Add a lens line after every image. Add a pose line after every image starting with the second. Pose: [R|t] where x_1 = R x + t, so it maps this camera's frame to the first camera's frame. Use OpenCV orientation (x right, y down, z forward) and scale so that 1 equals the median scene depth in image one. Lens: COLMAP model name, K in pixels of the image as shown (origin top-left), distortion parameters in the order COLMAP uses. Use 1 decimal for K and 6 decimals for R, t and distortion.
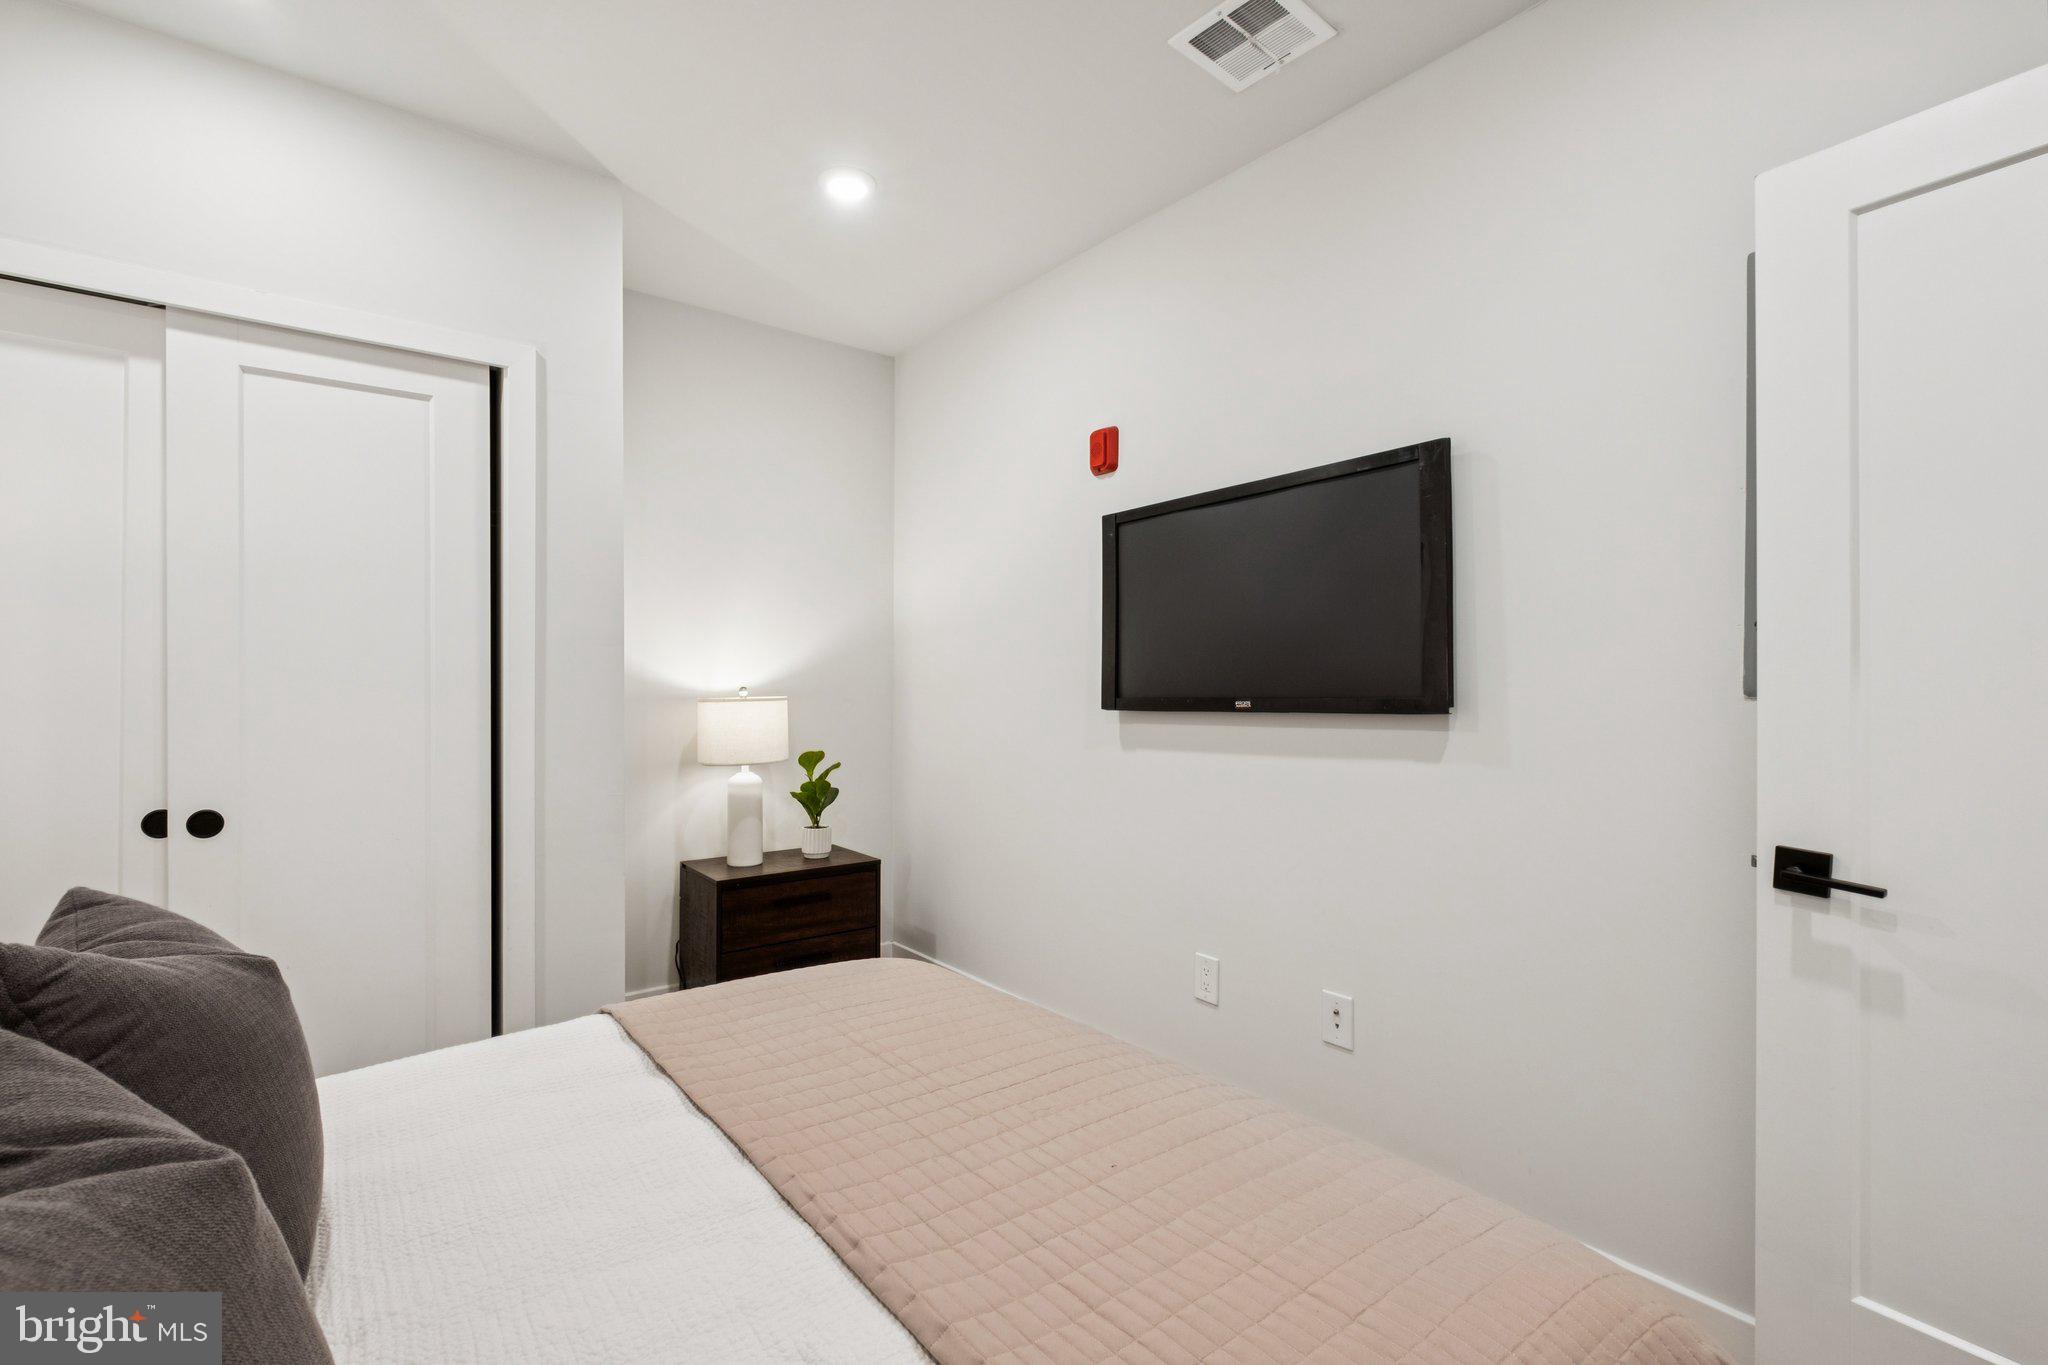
lens RADIAL K [[895.6, 0, 1004.4], [0, 895.6, 678.8], [0, 0, 1]] dist [-0.002091, -0.000589]
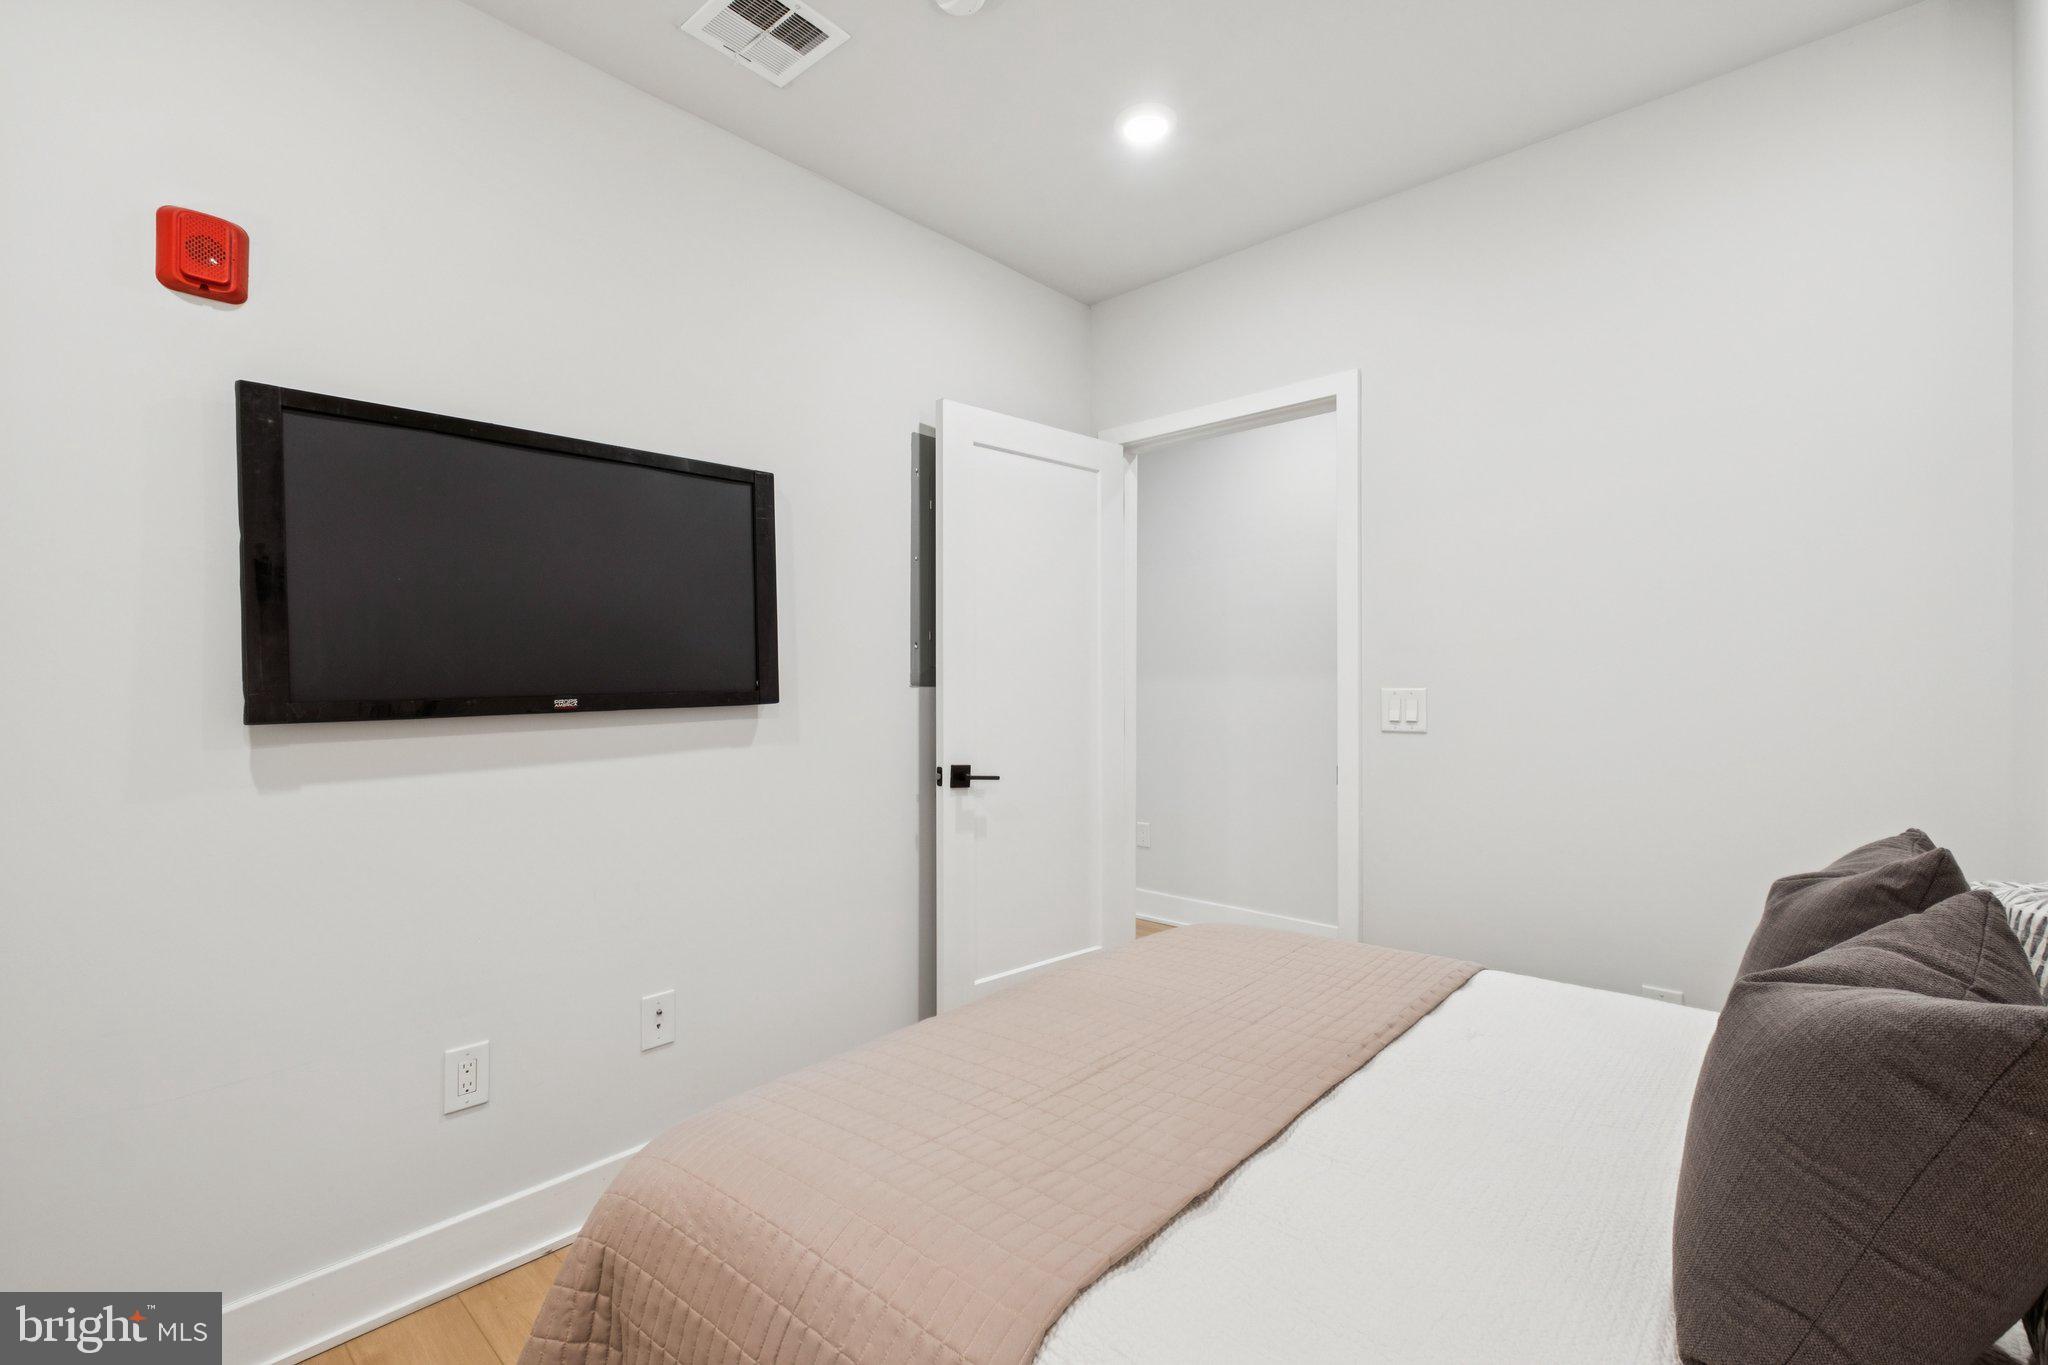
lens RADIAL K [[895.6, 0, 1004.6], [0, 895.6, 686.4], [0, 0, 1]] dist [-0.002091, -0.000589]
pose [[-0.147288, -0.004708, 0.989082, -0.922779], [0.000988, 0.999987, 0.004907, 0.014019], [-0.989093, 0.001700, -0.147282, 1.082295]]
